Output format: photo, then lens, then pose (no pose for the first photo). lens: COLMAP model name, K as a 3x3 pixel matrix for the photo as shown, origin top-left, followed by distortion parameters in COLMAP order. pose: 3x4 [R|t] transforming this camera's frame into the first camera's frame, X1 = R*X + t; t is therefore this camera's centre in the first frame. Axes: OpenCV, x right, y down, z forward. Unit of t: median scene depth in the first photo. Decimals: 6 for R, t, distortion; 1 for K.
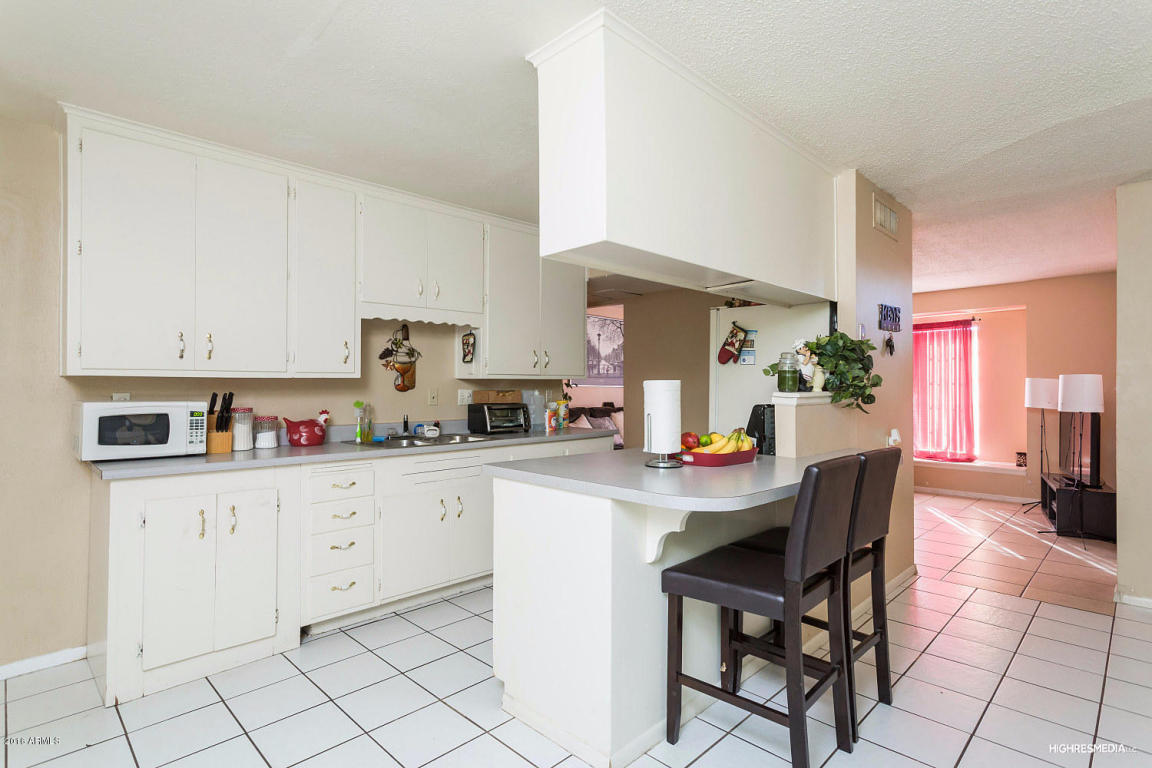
lens RADIAL K [[575.6, 0, 575.1], [0, 575.6, 383.2], [0, 0, 1]] dist [-0.009116, 0.004644]
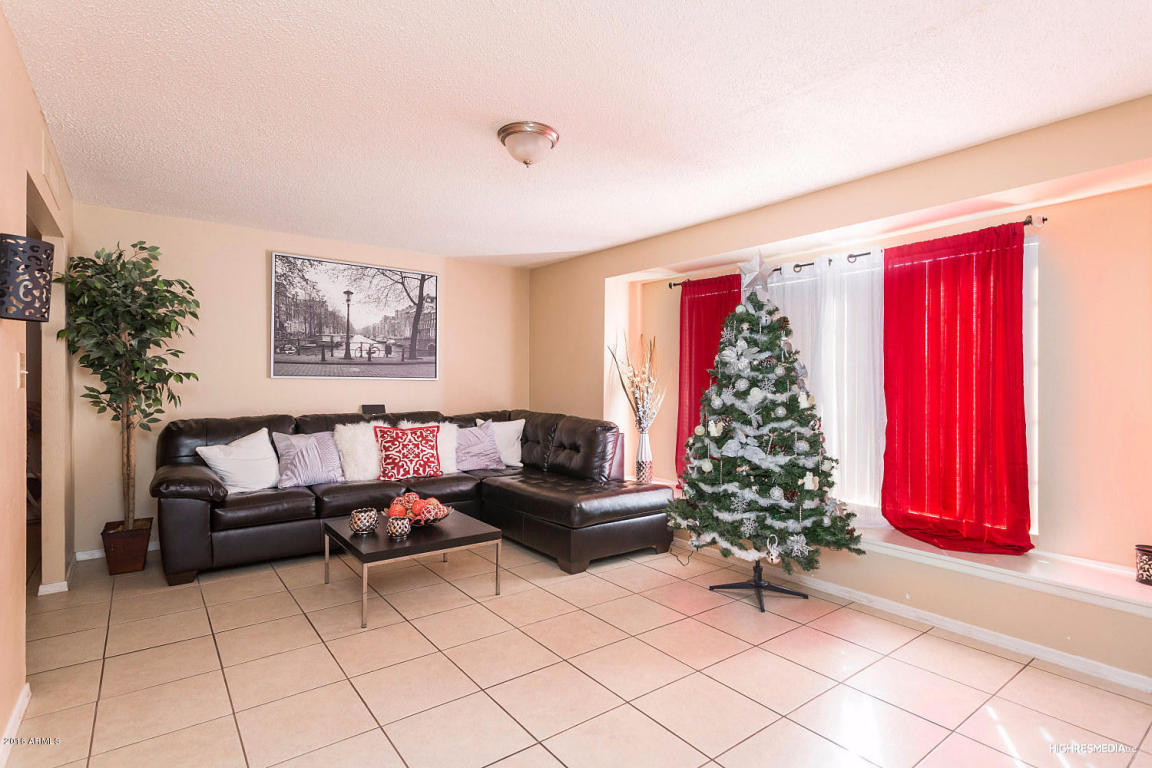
lens RADIAL K [[570.7, 0, 572.4], [0, 570.7, 380.2], [0, 0, 1]] dist [0.002660, 0.000172]
pose [[0.987116, -0.001880, -0.159995, 0.367310], [0.002183, 0.999996, 0.001719, 0.006648], [0.159991, -0.002046, 0.987116, 0.449459]]
